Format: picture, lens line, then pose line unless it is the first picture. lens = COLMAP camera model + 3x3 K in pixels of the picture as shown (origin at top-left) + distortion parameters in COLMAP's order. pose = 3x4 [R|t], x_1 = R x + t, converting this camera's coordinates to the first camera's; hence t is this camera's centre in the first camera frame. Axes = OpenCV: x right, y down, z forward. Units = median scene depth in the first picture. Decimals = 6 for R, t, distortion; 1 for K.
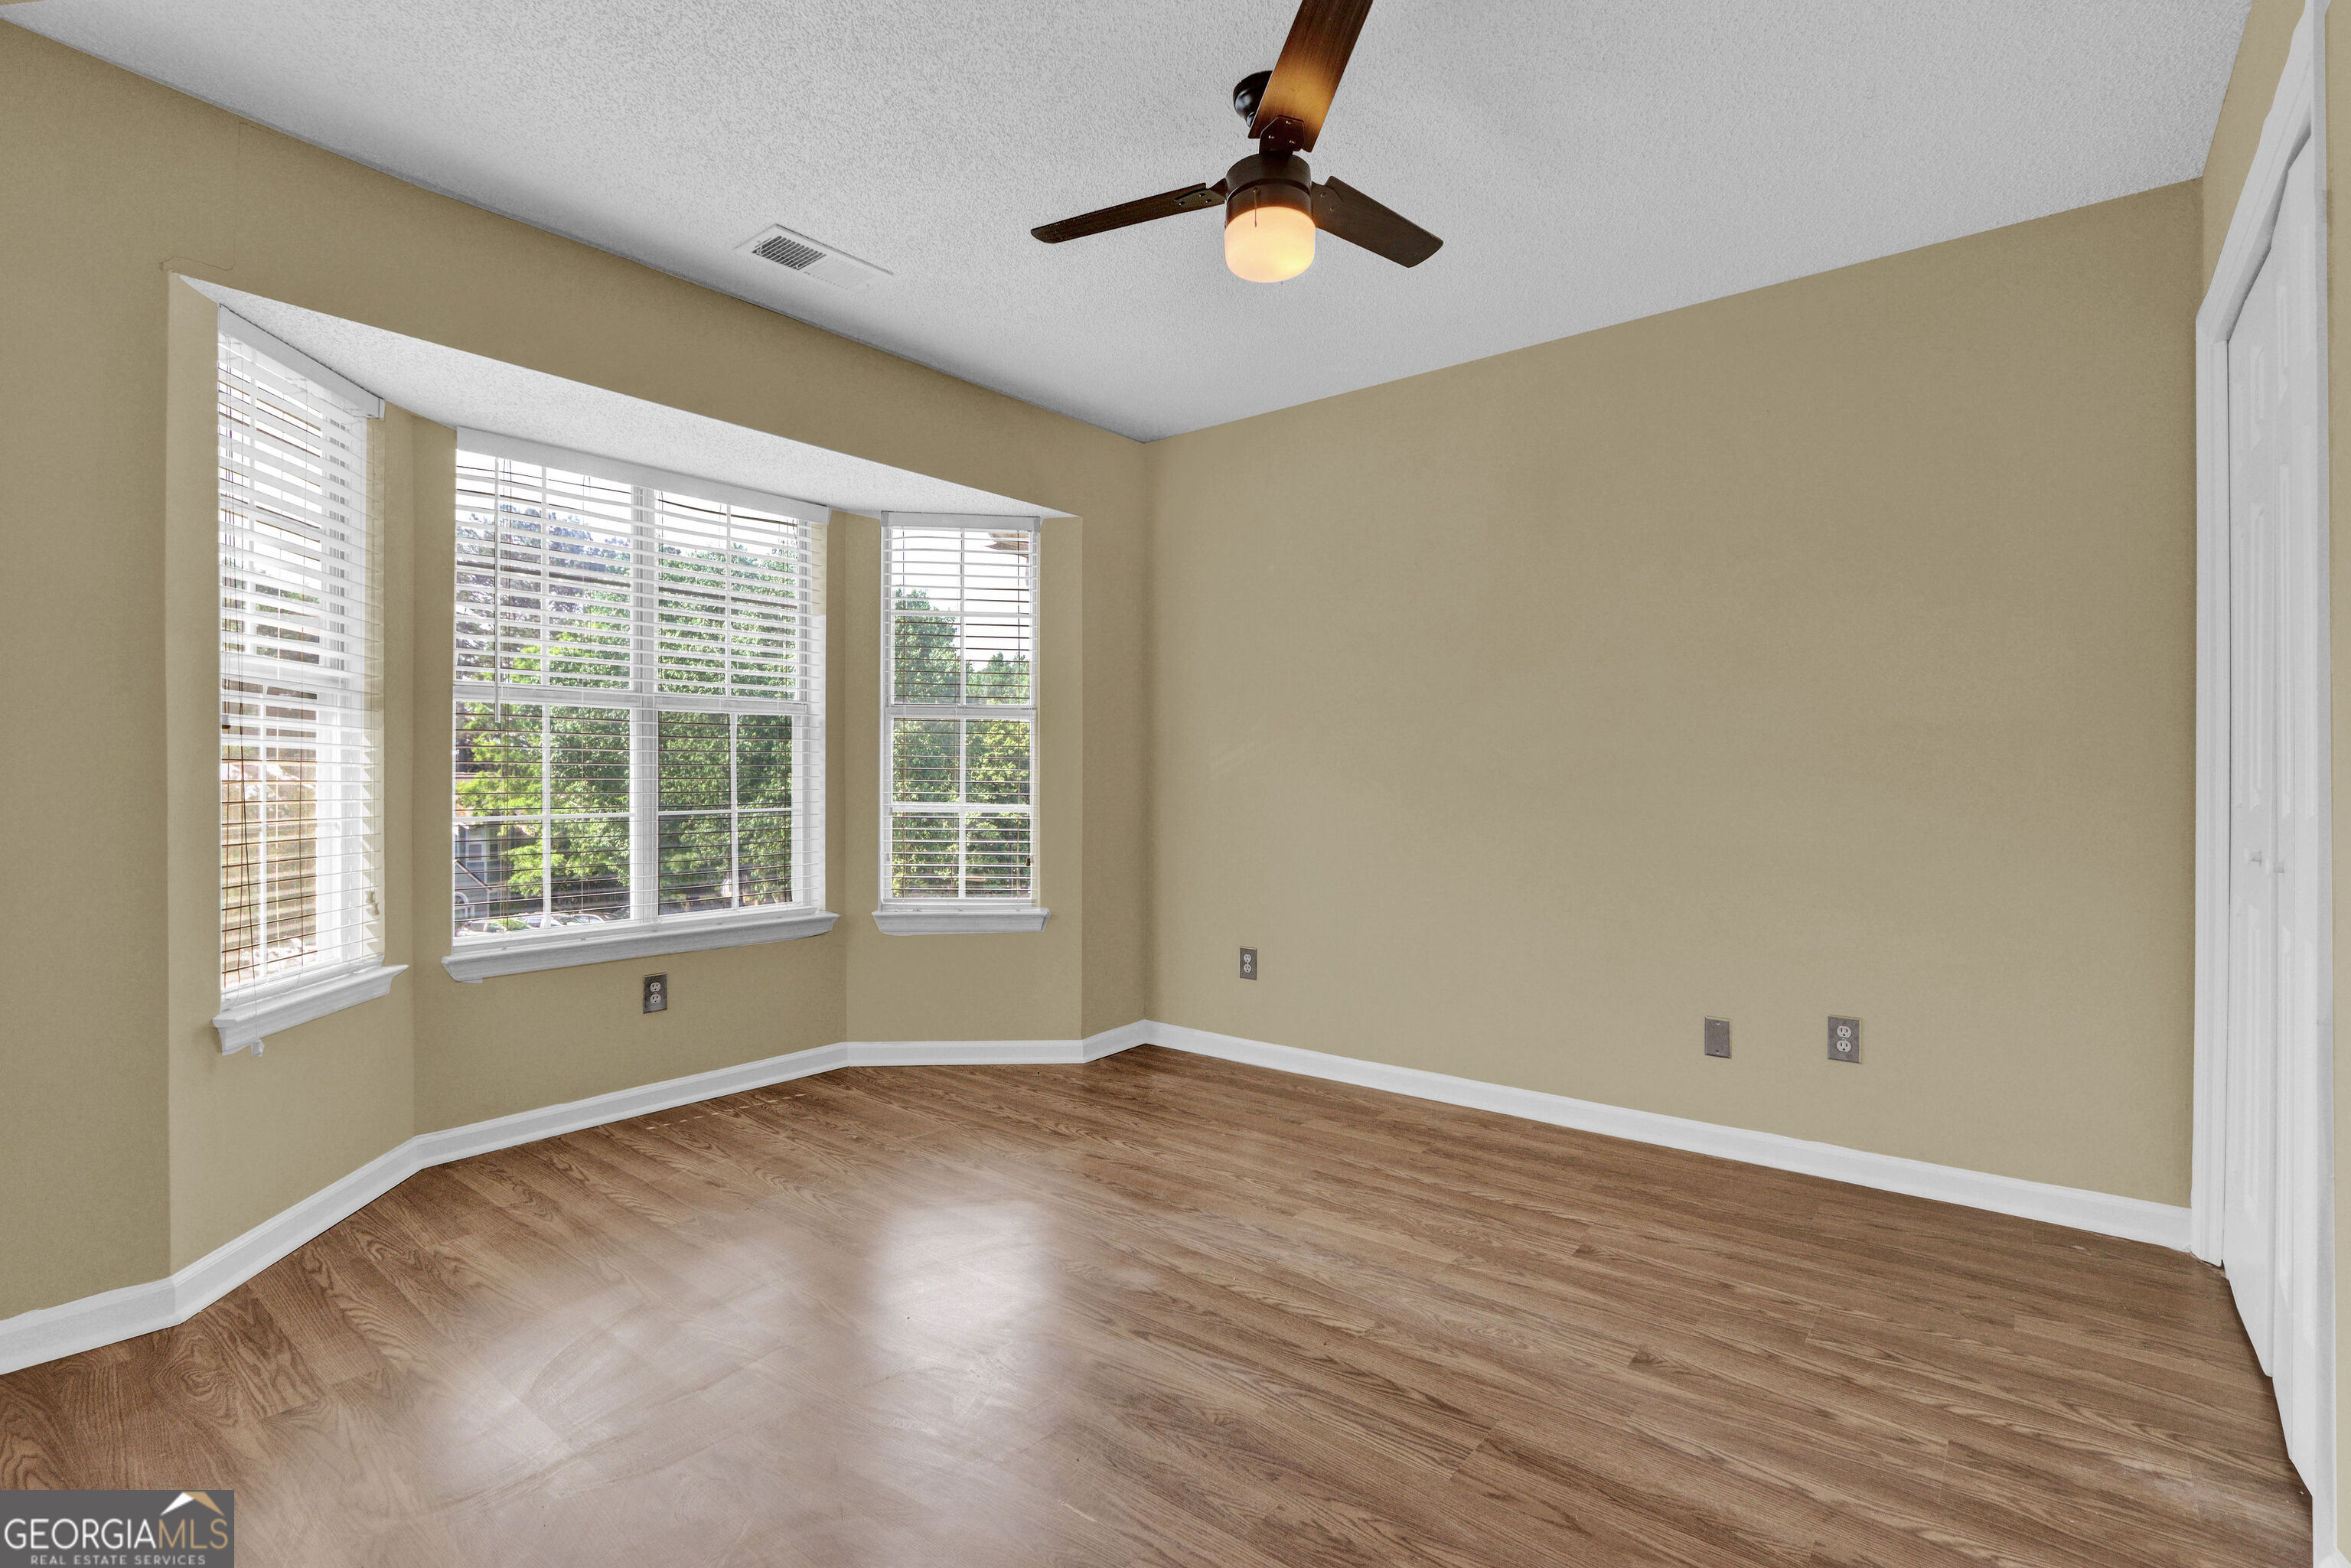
lens RADIAL K [[1087.6, 0, 1165.4], [0, 1087.6, 773.4], [0, 0, 1]] dist [-0.018423, 0.003244]
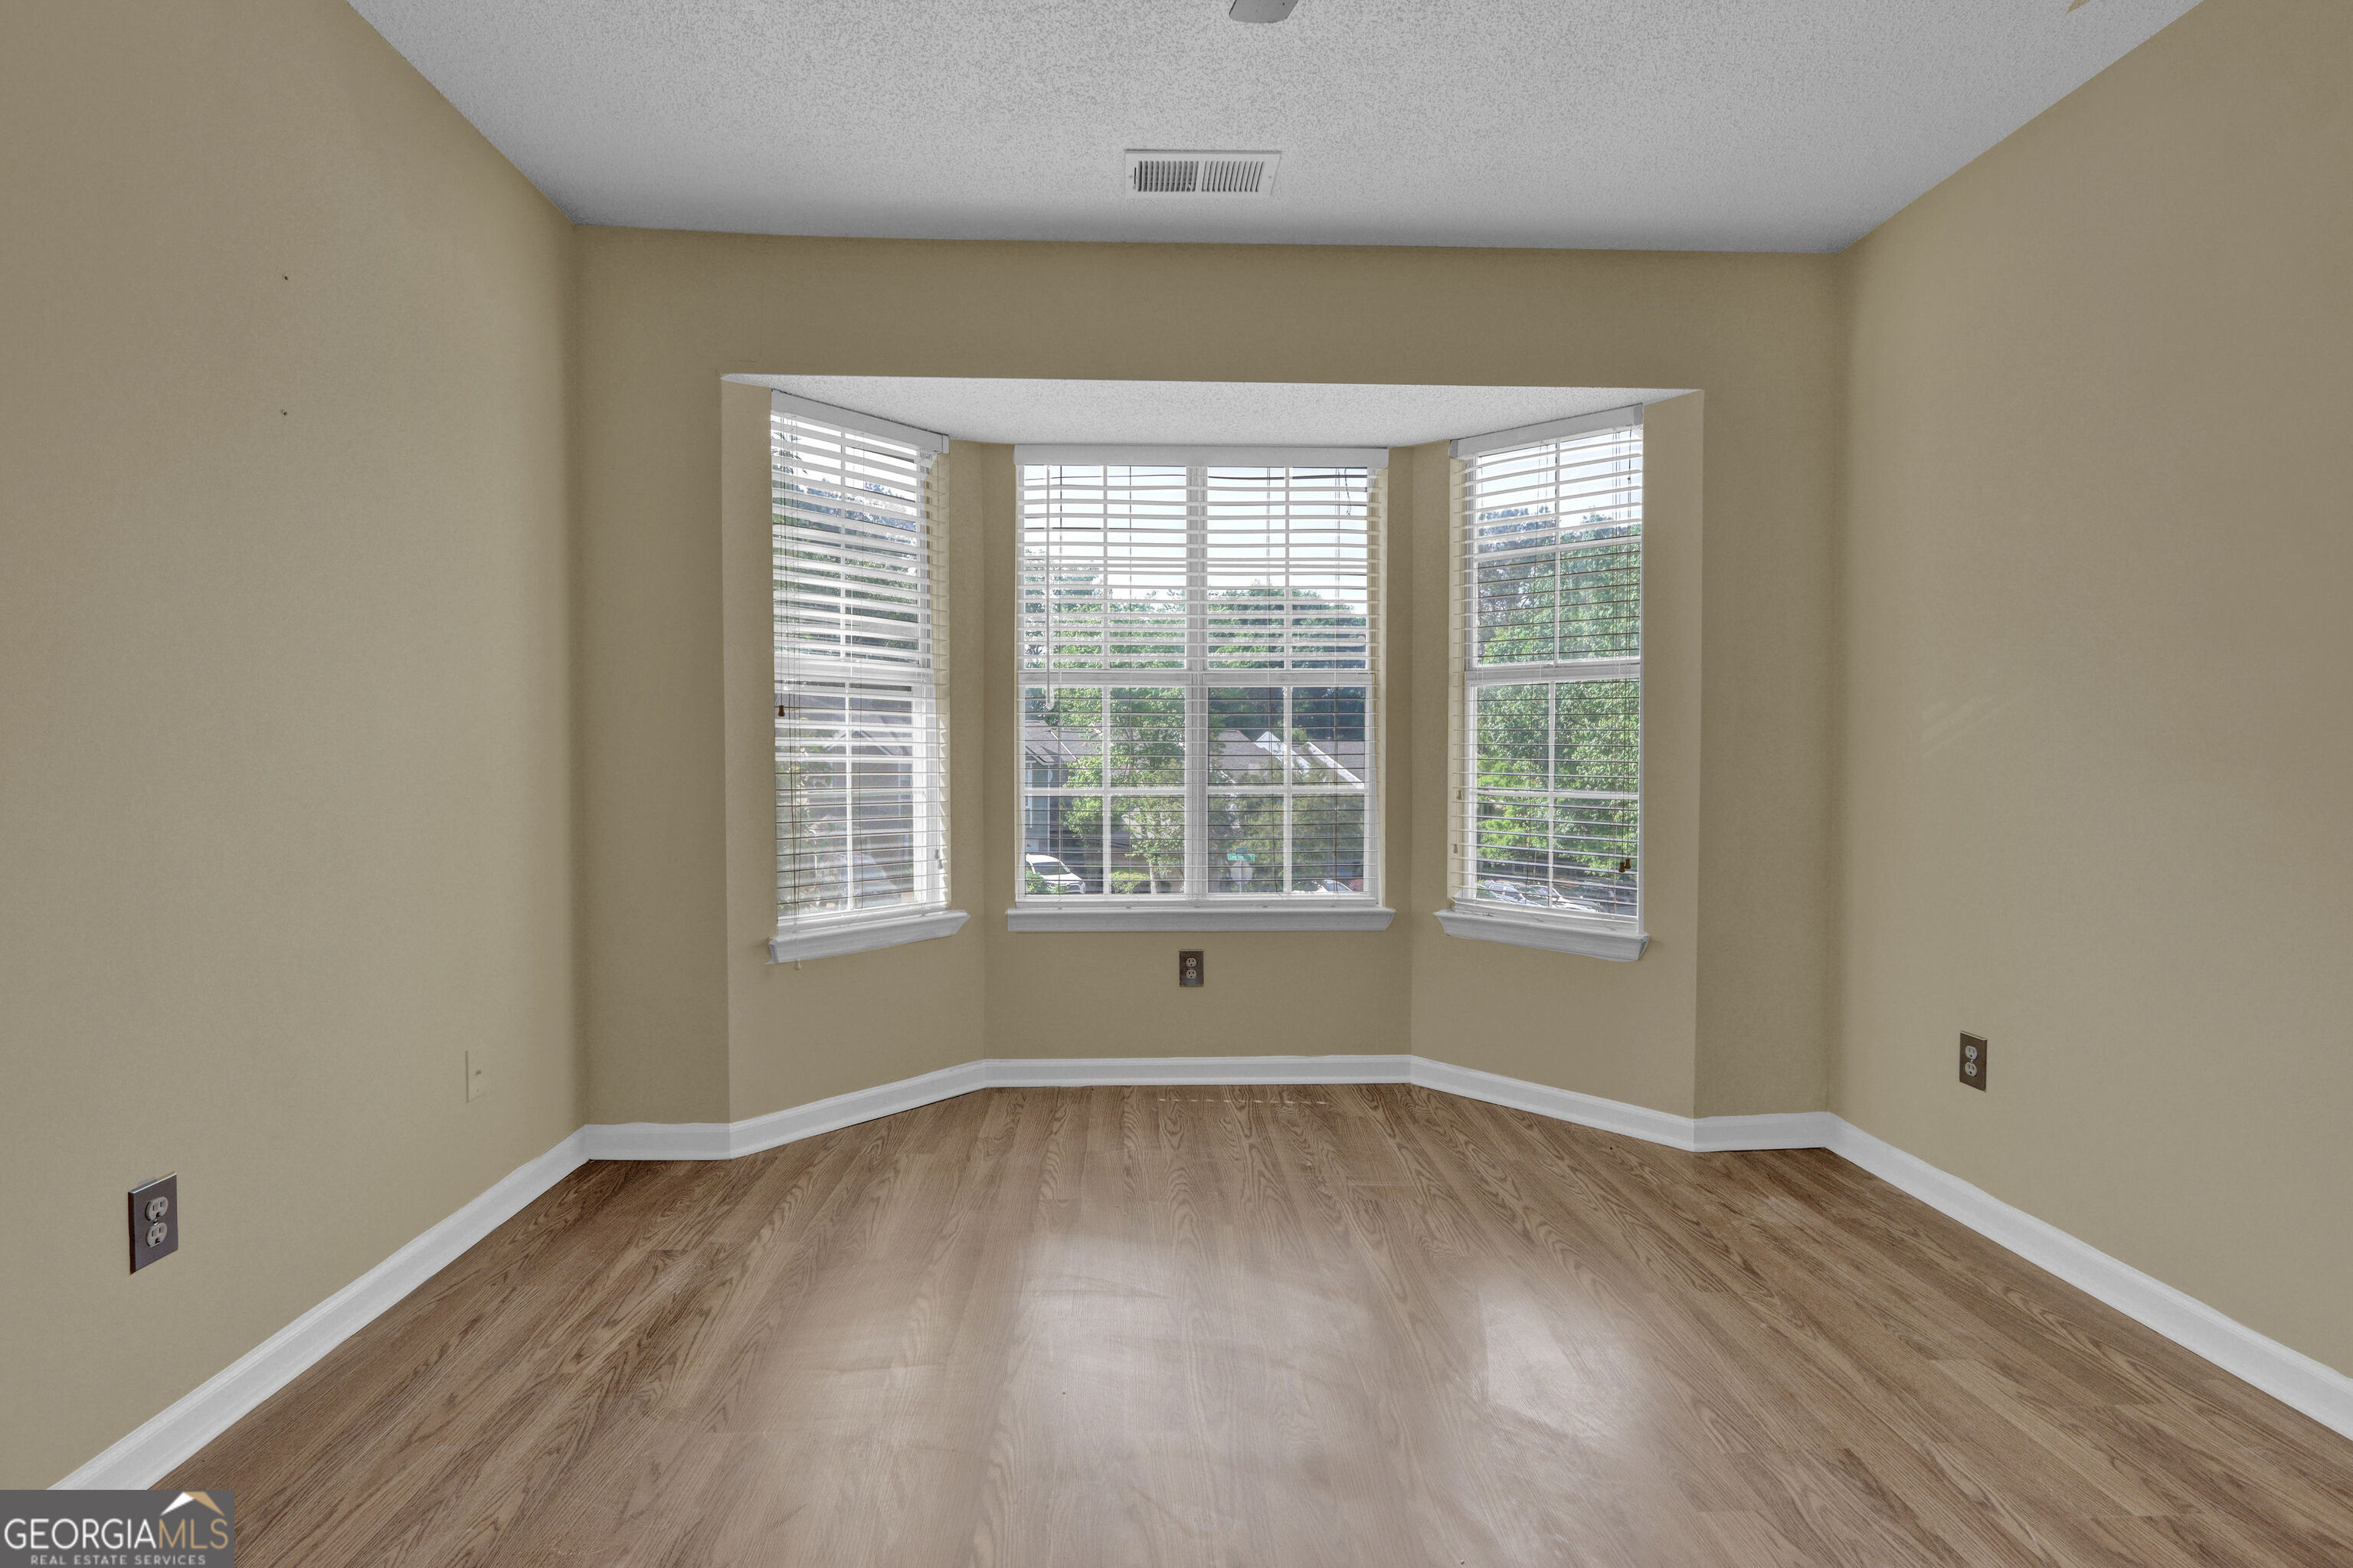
lens RADIAL K [[1088.6, 0, 1161.4], [0, 1088.6, 771.9], [0, 0, 1]] dist [-0.018423, 0.003244]
pose [[0.653903, 0.008942, -0.756525, 0.279943], [0.002211, 0.999903, 0.013730, 0.006228], [0.756575, -0.010651, 0.653820, 0.323225]]
